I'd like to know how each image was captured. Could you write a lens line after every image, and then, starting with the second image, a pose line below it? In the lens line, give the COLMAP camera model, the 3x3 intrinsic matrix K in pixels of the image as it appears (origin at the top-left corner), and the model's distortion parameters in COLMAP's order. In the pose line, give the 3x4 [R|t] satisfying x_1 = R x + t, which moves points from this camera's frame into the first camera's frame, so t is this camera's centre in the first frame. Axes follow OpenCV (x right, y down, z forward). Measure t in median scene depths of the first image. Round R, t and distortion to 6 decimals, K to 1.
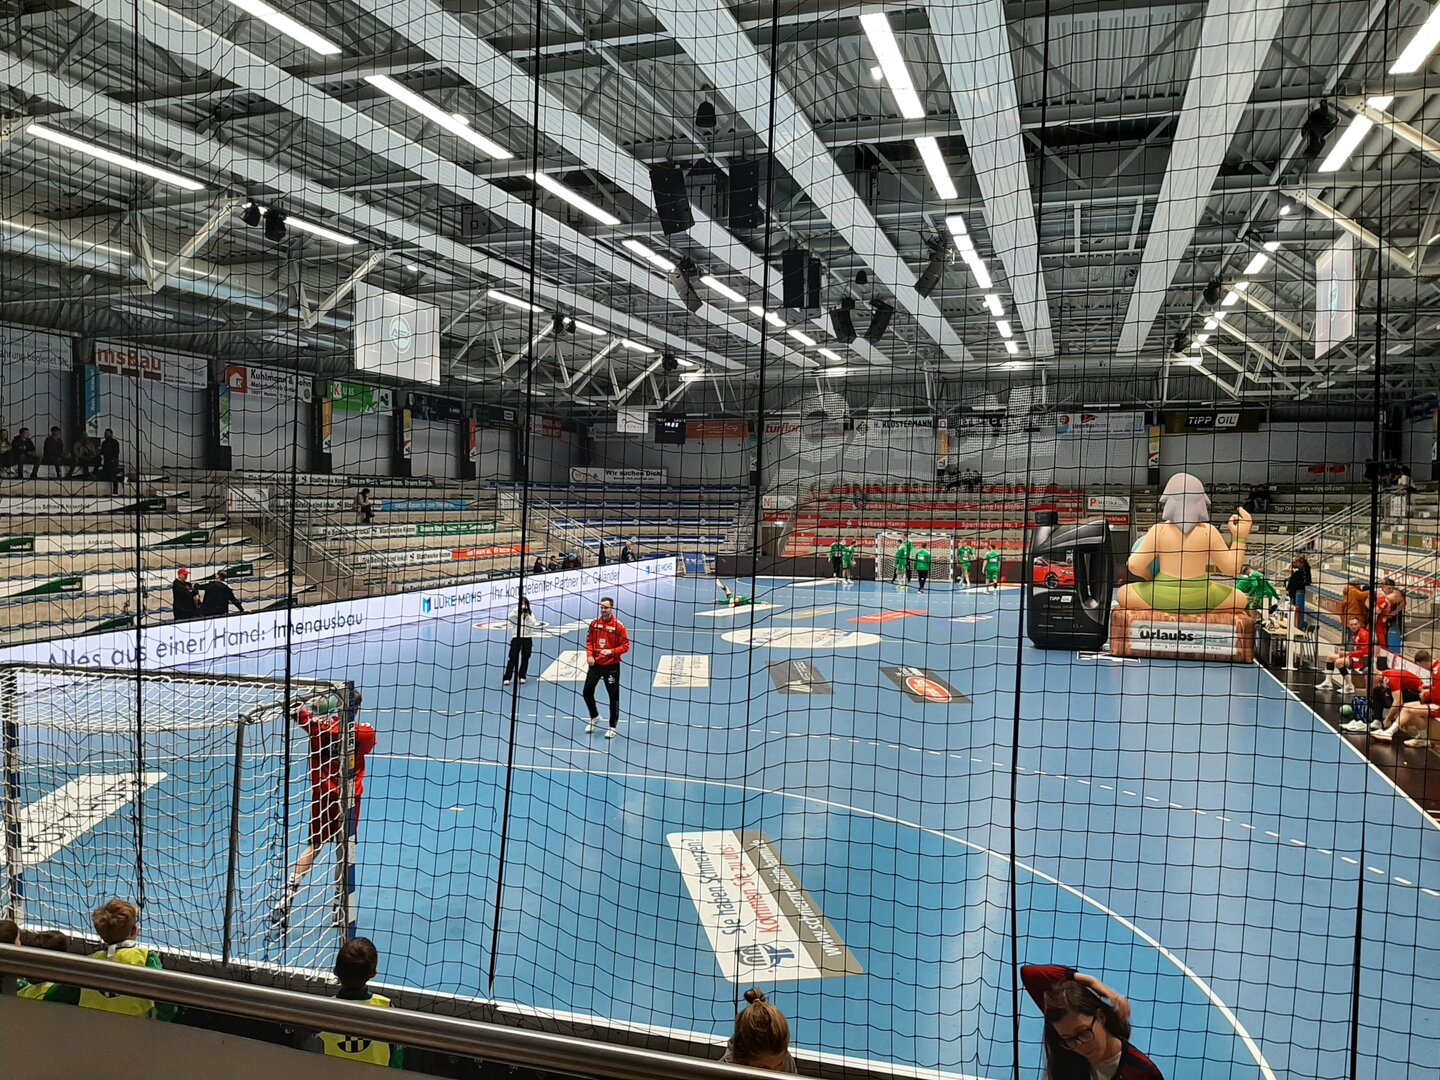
lens RADIAL K [[1125.8, 0, 723.6], [0, 1125.8, 538.1], [0, 0, 1]] dist [0.086127, -0.156307]
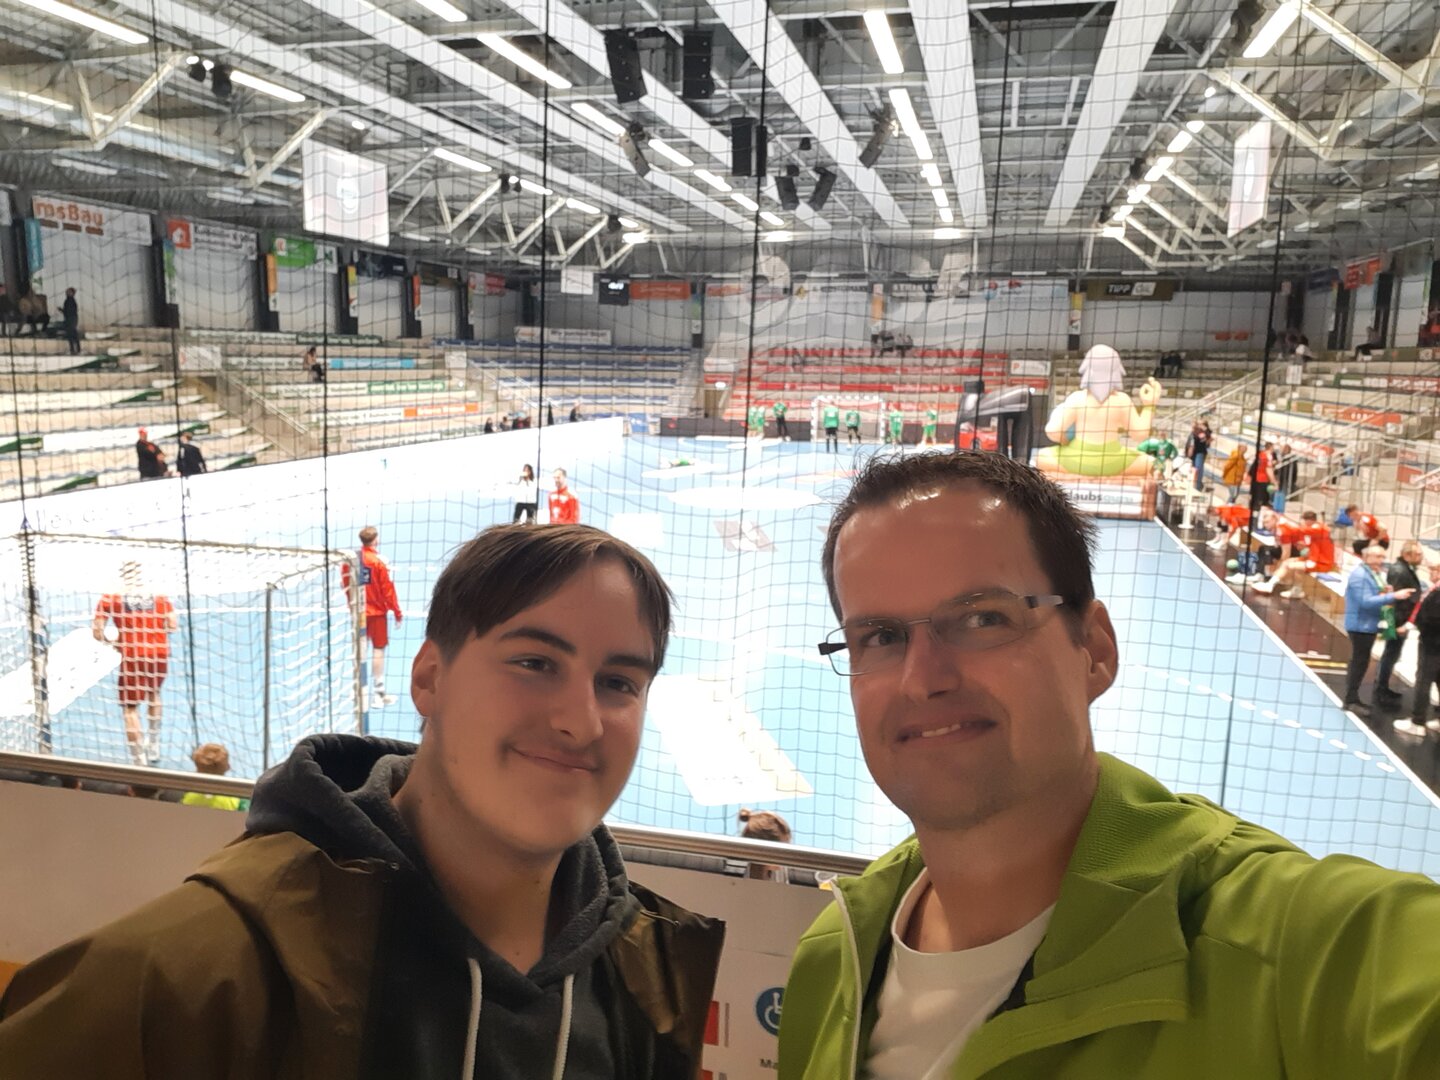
lens RADIAL K [[1086.9, 0, 733.4], [0, 1086.9, 536.5], [0, 0, 1]] dist [0.059480, -0.090977]
pose [[0.997774, -0.000065, 0.066683, -0.009536], [-0.008585, 0.991552, 0.129427, -0.006952], [-0.066128, -0.129712, 0.989344, -0.018235]]
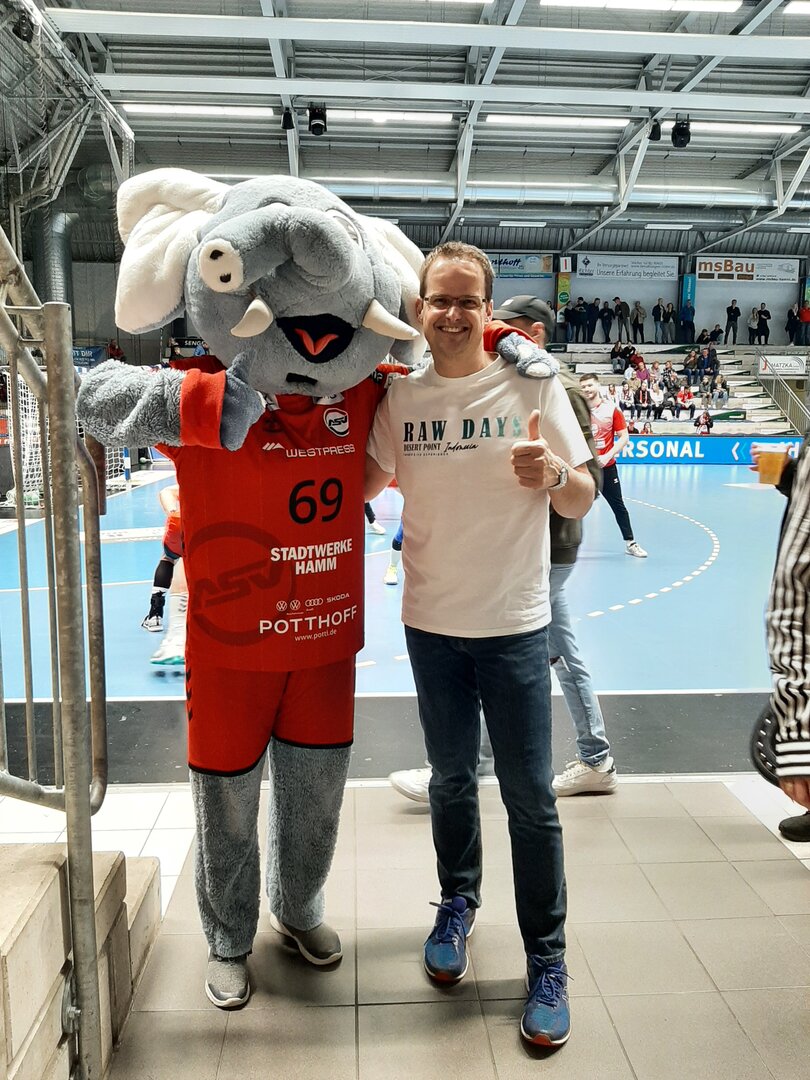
lens RADIAL K [[844.3, 0, 405.0], [0, 844.3, 540.0], [0, 0, 1]] dist [0.086127, -0.156307]
pose [[0.366431, 0.133043, -0.920884, 0.339054], [-0.038836, 0.991049, 0.127727, 0.055526], [0.929635, -0.011039, 0.368318, 0.249984]]
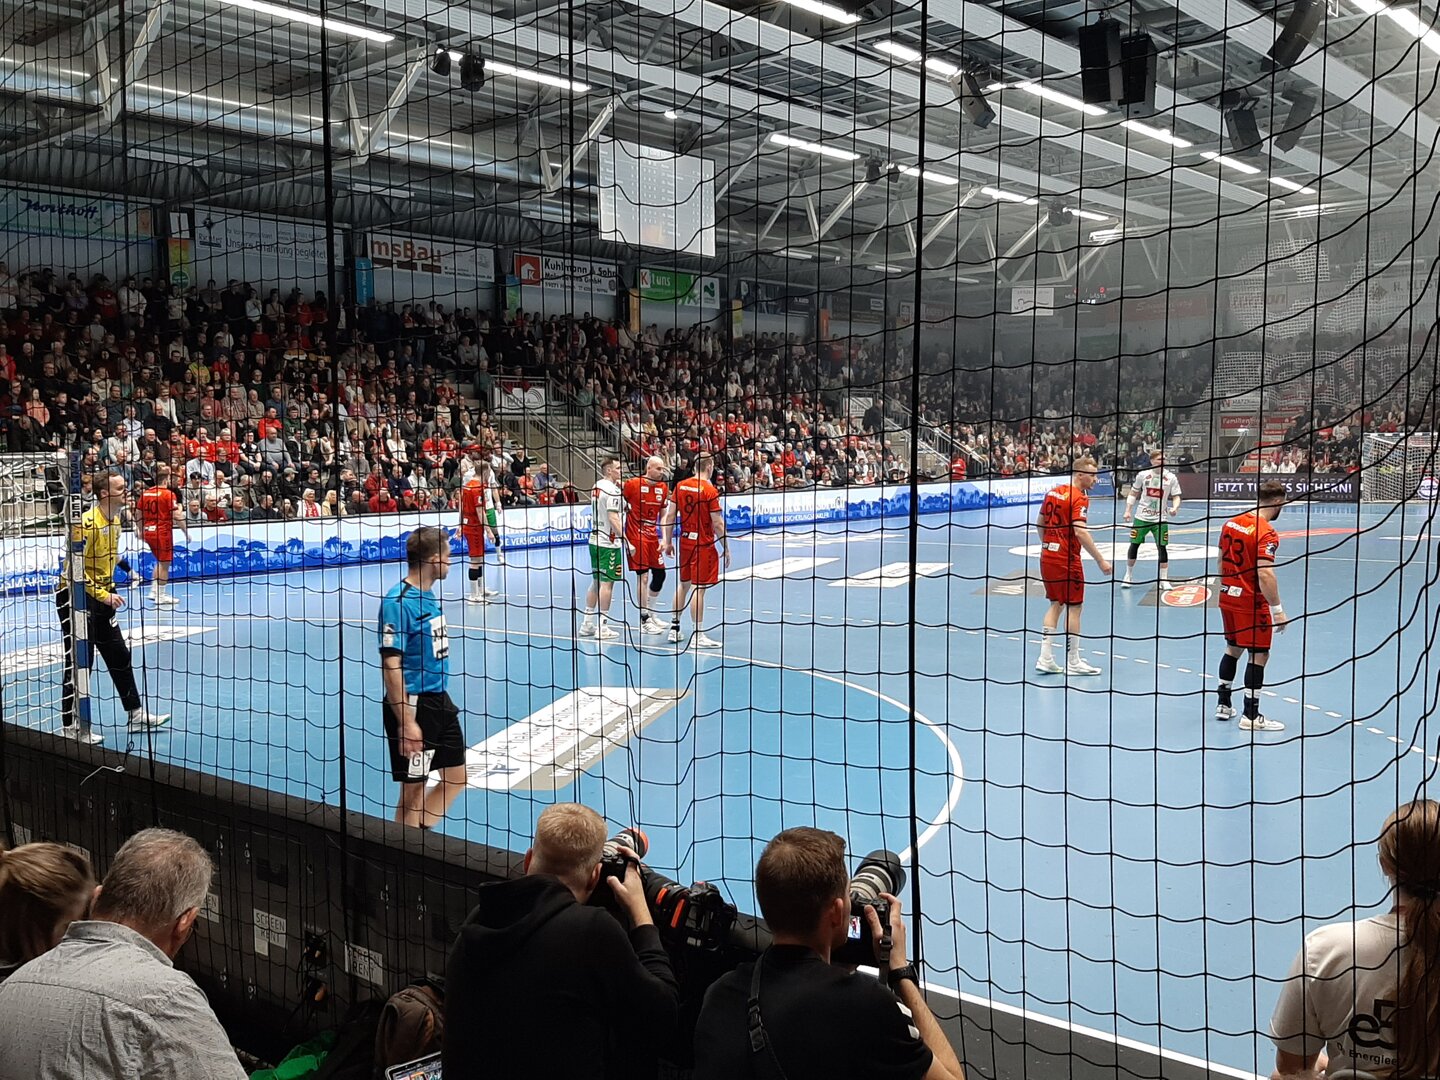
lens RADIAL K [[1414.2, 0, 720.0], [0, 1414.2, 540.0], [0, 0, 1]] dist [0.173566, -0.422397]
pose [[0.923363, 0.005276, -0.383892, 0.162615], [0.008597, 0.999371, 0.034412, 0.040020], [0.383832, -0.035075, 0.922736, 0.016456]]
